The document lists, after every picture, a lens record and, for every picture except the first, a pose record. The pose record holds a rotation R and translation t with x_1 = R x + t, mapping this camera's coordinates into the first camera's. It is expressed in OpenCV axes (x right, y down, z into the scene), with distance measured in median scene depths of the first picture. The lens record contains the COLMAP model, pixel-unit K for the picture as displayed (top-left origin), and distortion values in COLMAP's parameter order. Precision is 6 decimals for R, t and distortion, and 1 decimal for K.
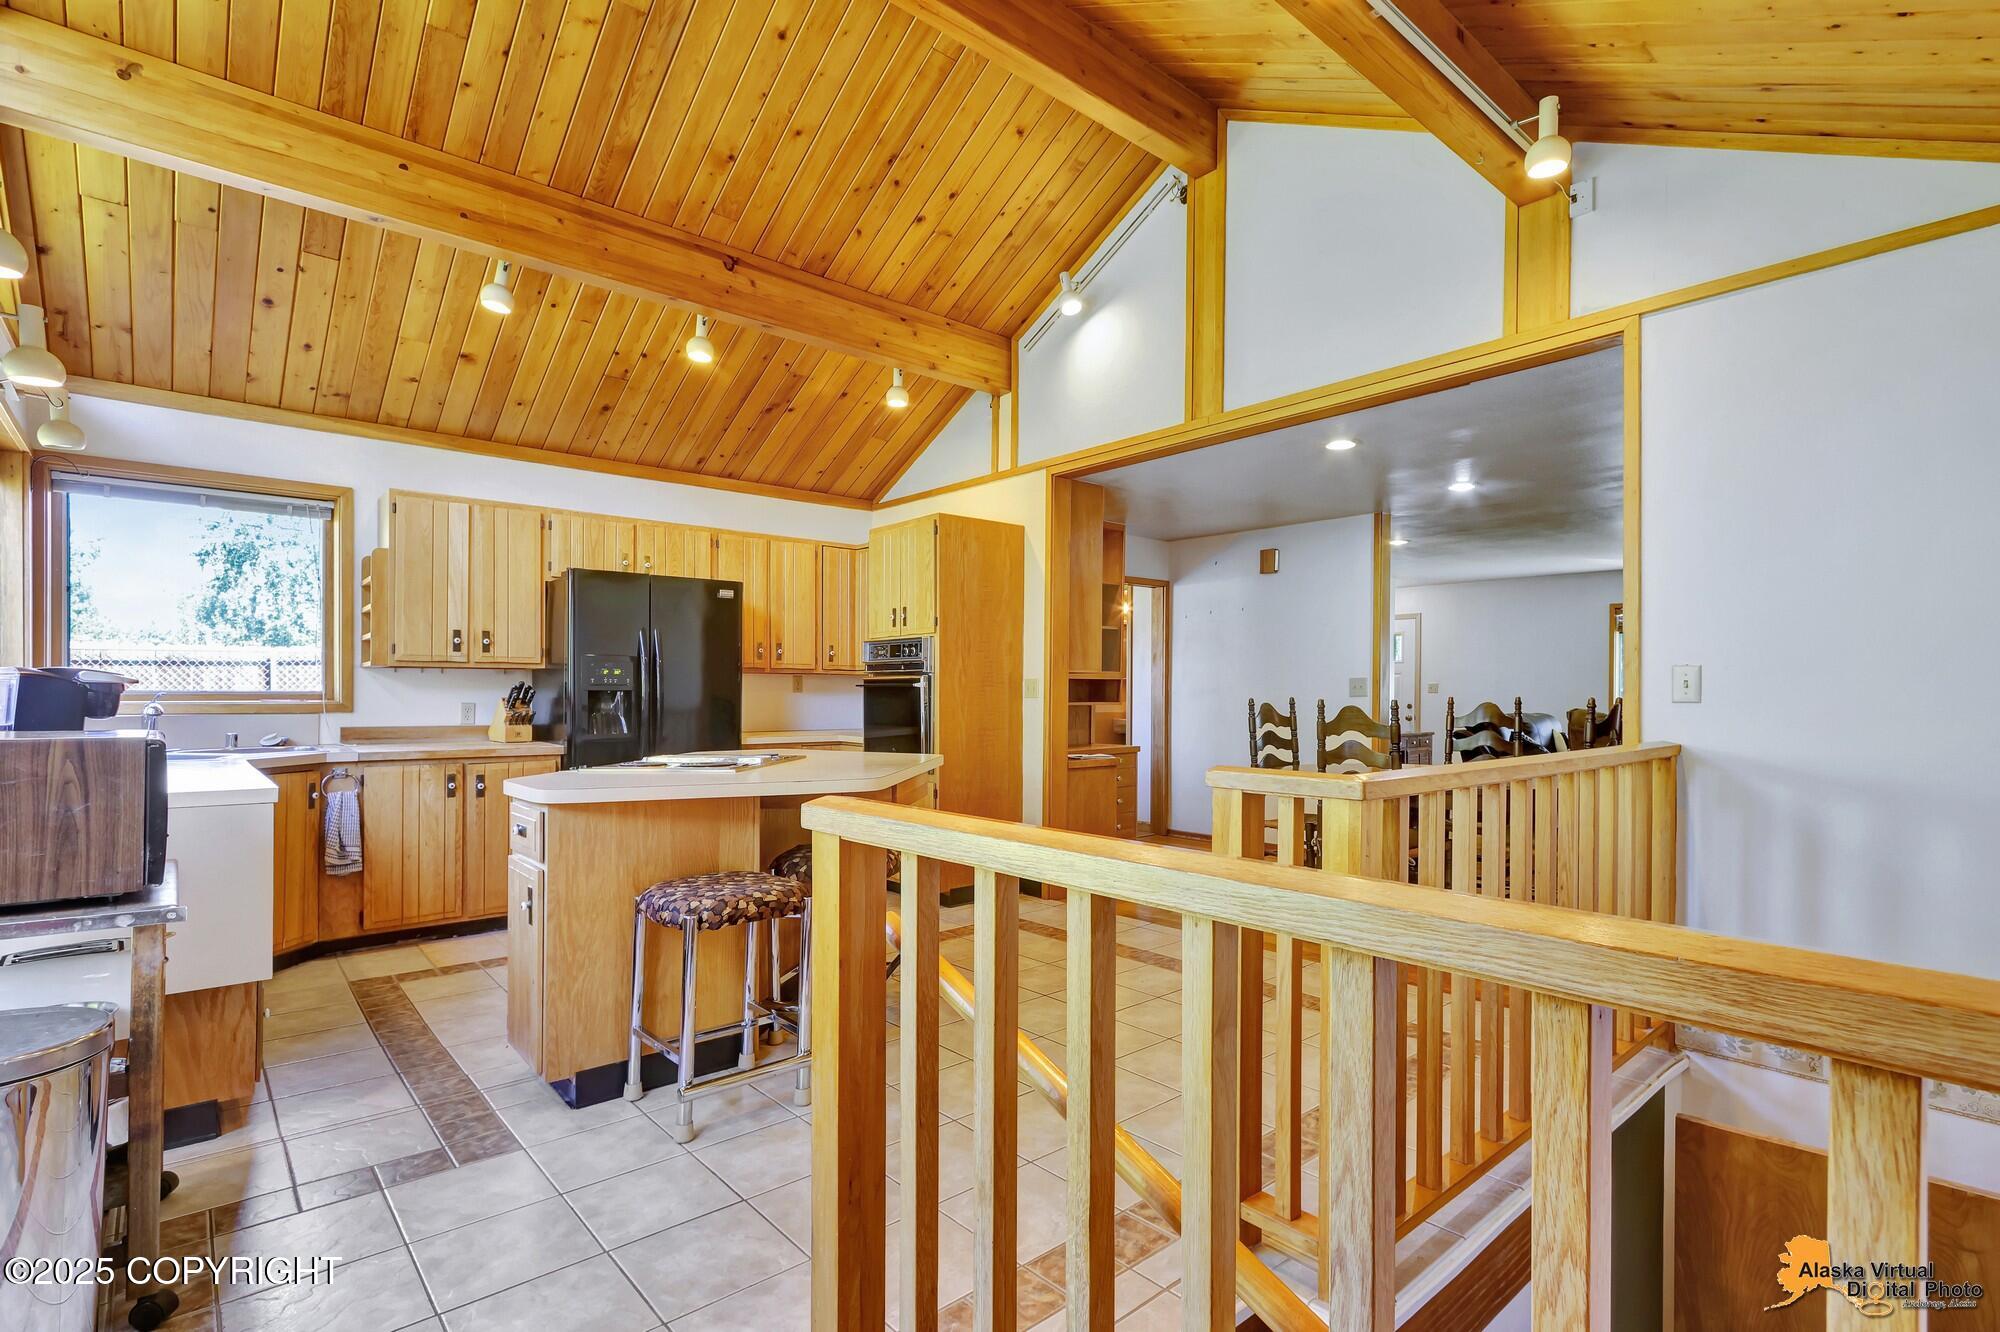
lens RADIAL K [[946.3, 0, 1006.5], [0, 946.3, 687.8], [0, 0, 1]] dist [0.006331, -0.003848]
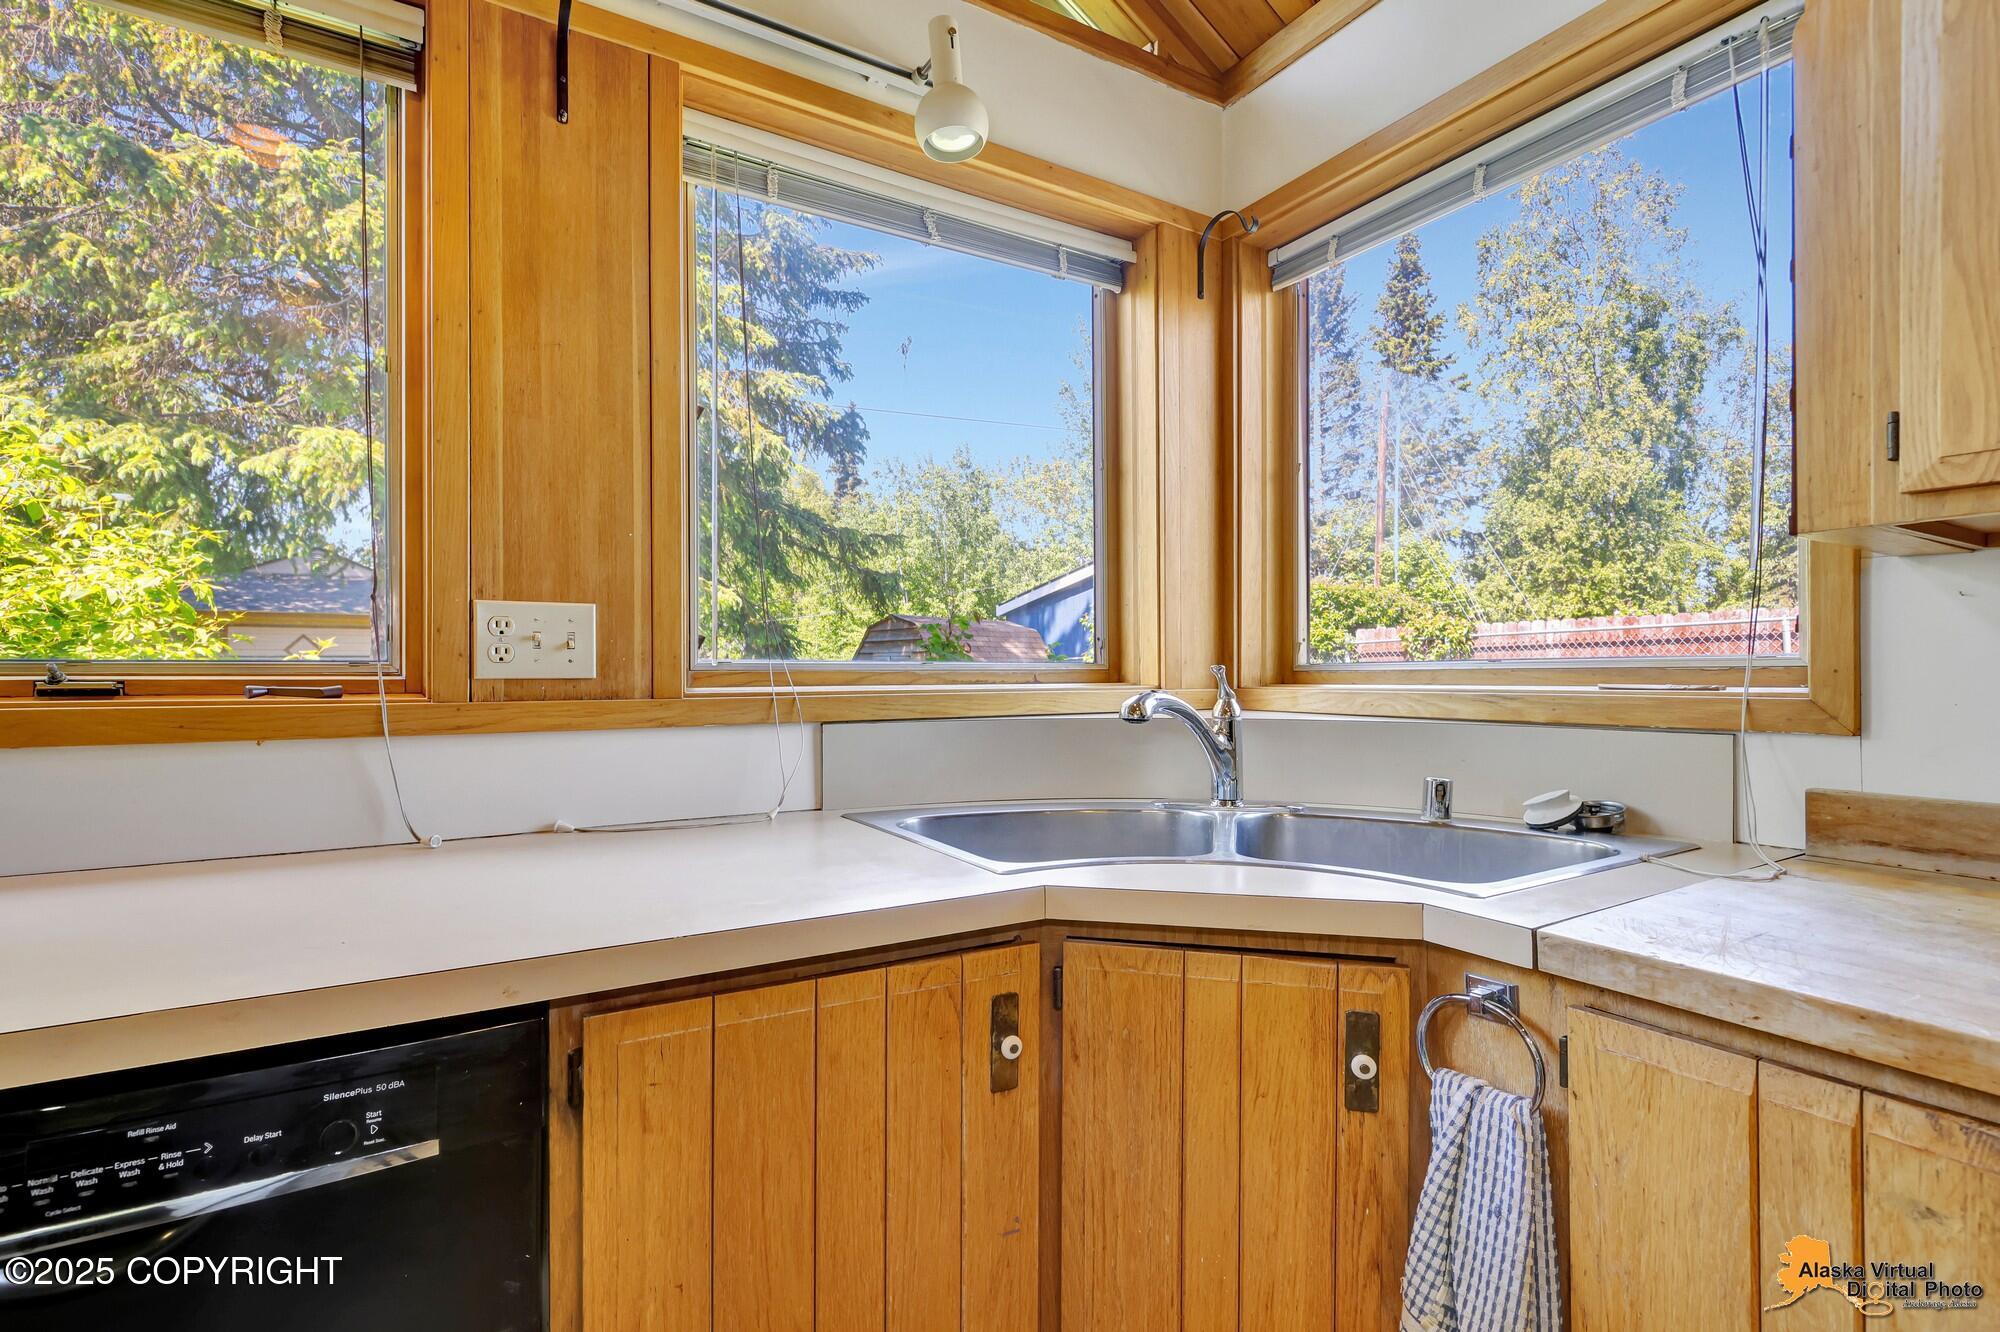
lens RADIAL K [[946.3, 0, 1004.6], [0, 946.3, 669.4], [0, 0, 1]] dist [0.006331, -0.003848]
pose [[-0.158099, -0.010680, -0.987366, -0.390457], [0.007760, 0.999897, -0.012058, 0.008864], [0.987393, -0.009568, -0.157999, 0.791914]]
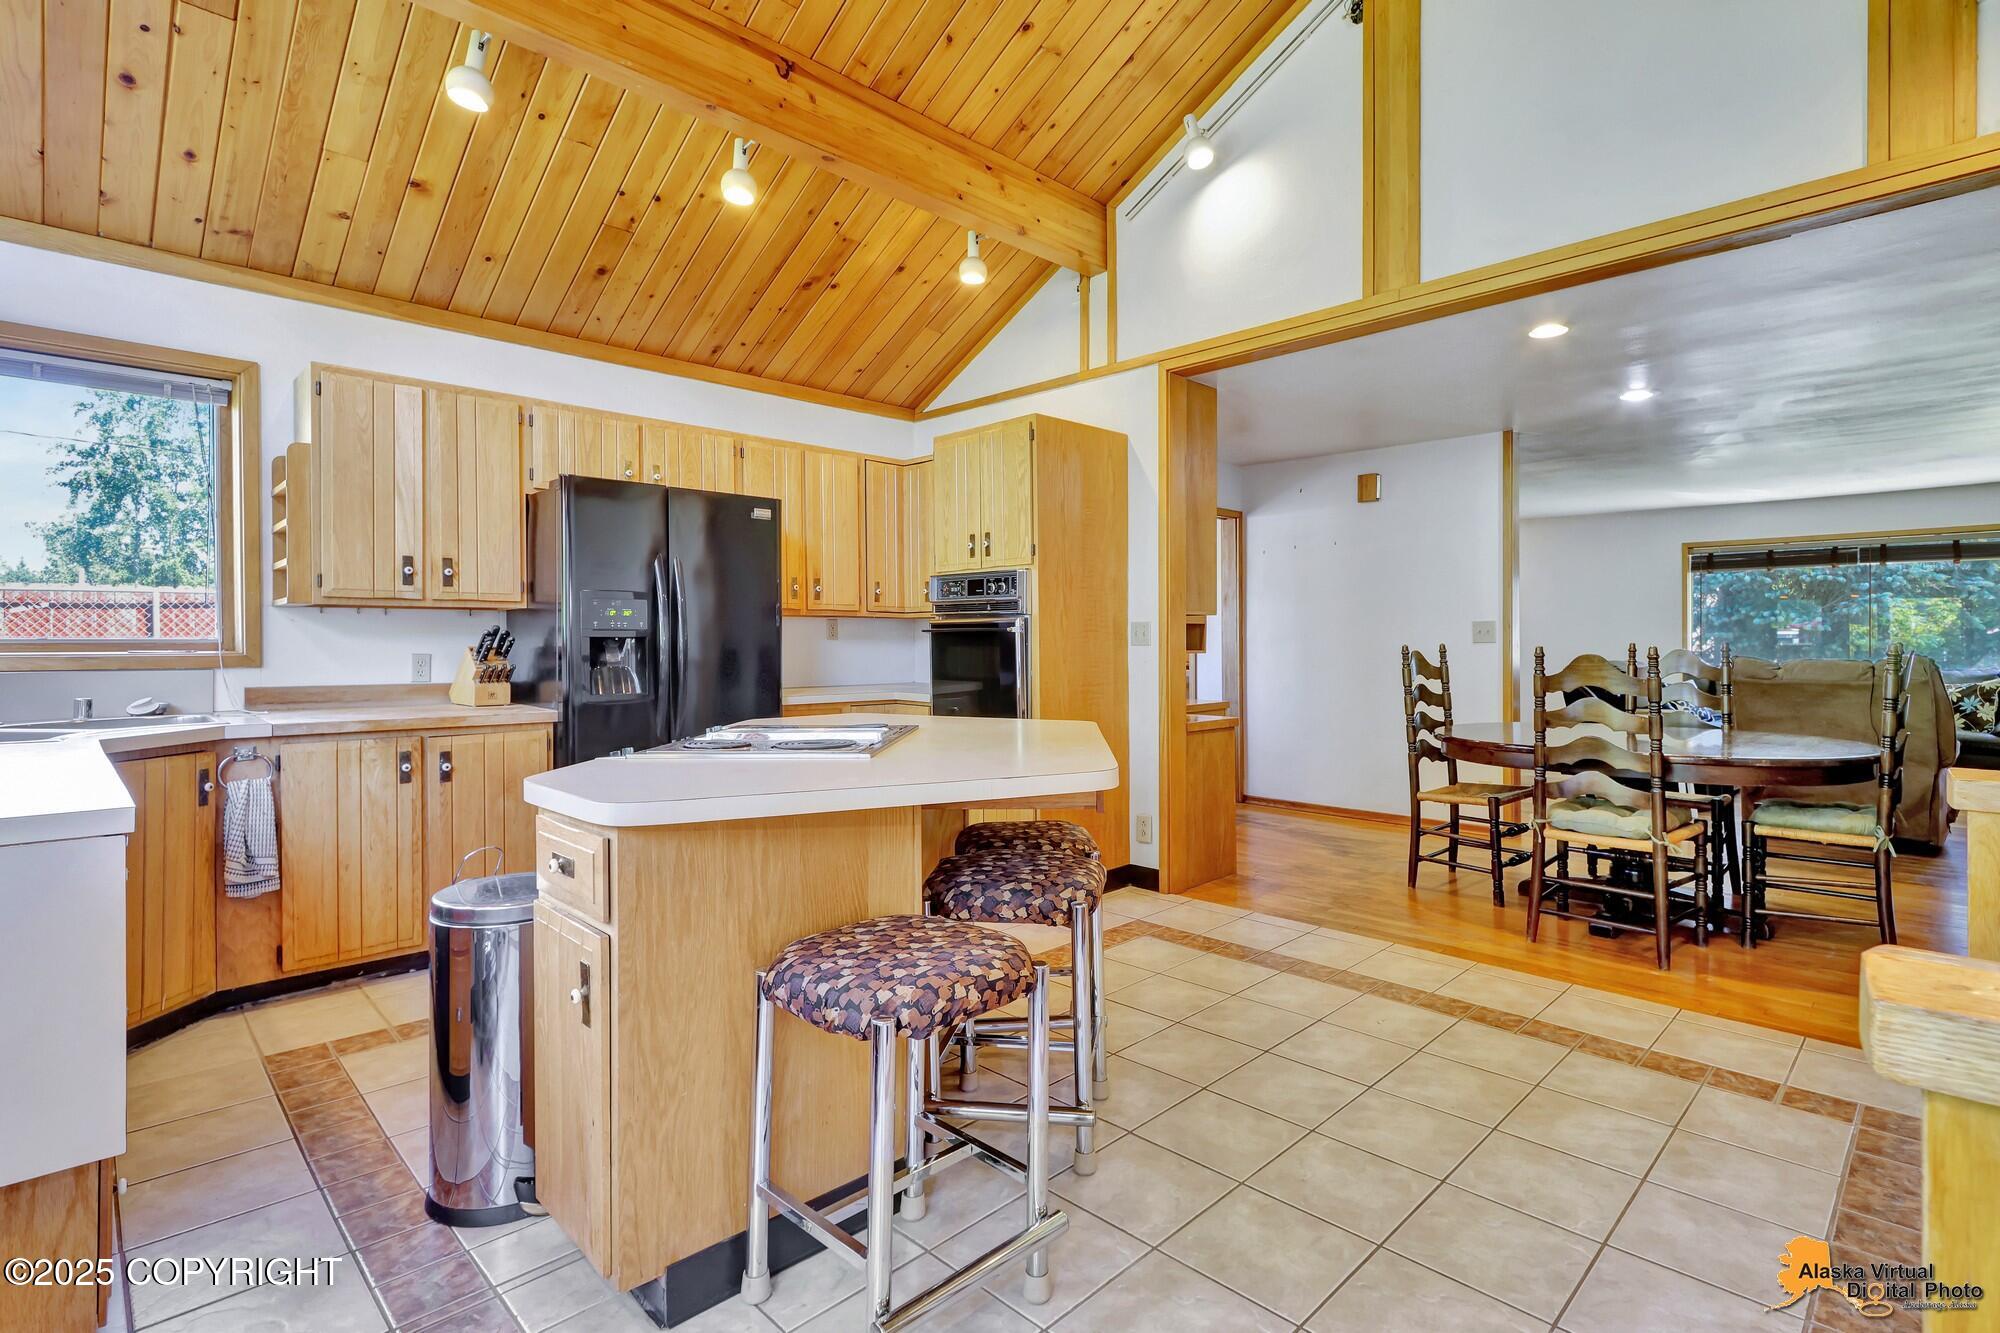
lens RADIAL K [[946.3, 0, 1015.5], [0, 946.3, 648.1], [0, 0, 1]] dist [0.006331, -0.003848]
pose [[0.997383, -0.002944, 0.072243, -0.153641], [0.001980, 0.999908, 0.013419, 0.001925], [-0.072276, -0.013241, 0.997297, 0.215802]]
